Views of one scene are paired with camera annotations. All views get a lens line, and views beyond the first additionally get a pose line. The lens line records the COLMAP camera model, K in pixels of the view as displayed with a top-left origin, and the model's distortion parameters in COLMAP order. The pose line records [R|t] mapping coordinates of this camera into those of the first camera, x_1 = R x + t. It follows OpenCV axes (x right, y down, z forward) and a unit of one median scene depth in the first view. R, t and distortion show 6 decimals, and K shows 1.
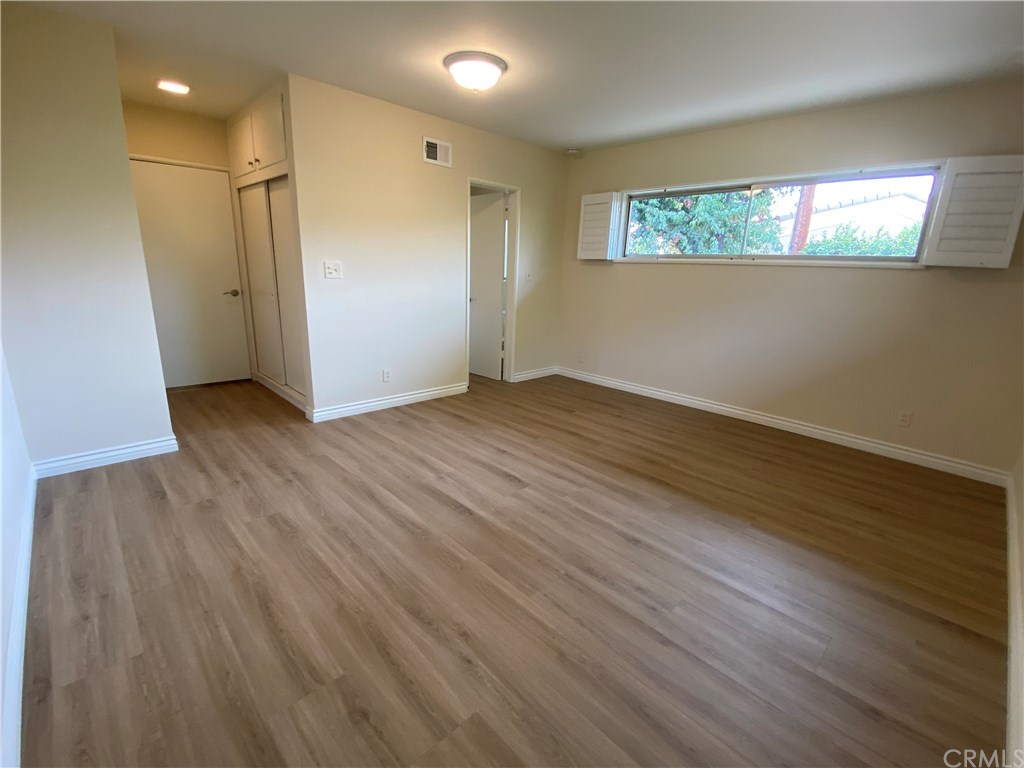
lens RADIAL K [[449.3, 0, 512.4], [0, 449.3, 383.7], [0, 0, 1]] dist [0.002389, -0.006647]
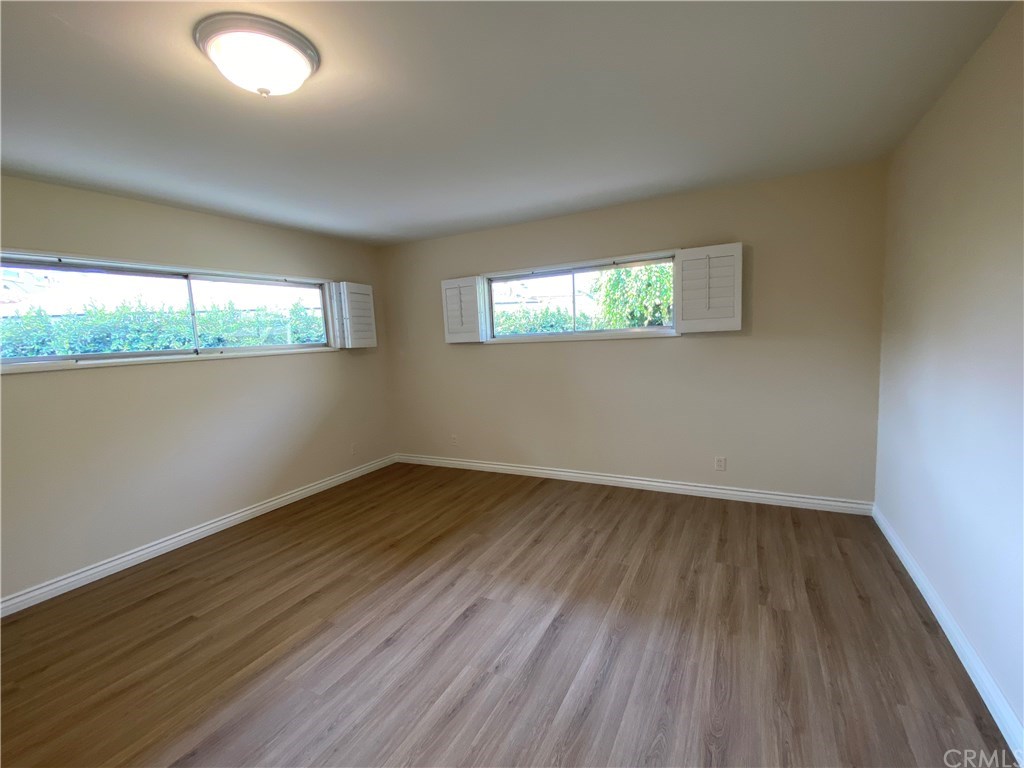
lens RADIAL K [[449.3, 0, 511.9], [0, 449.3, 382.3], [0, 0, 1]] dist [0.002389, -0.006647]
pose [[-0.314858, -0.127664, 0.940514, -0.846966], [0.279086, 0.934655, 0.220299, -0.398115], [-0.907180, 0.331847, -0.258654, 1.093930]]
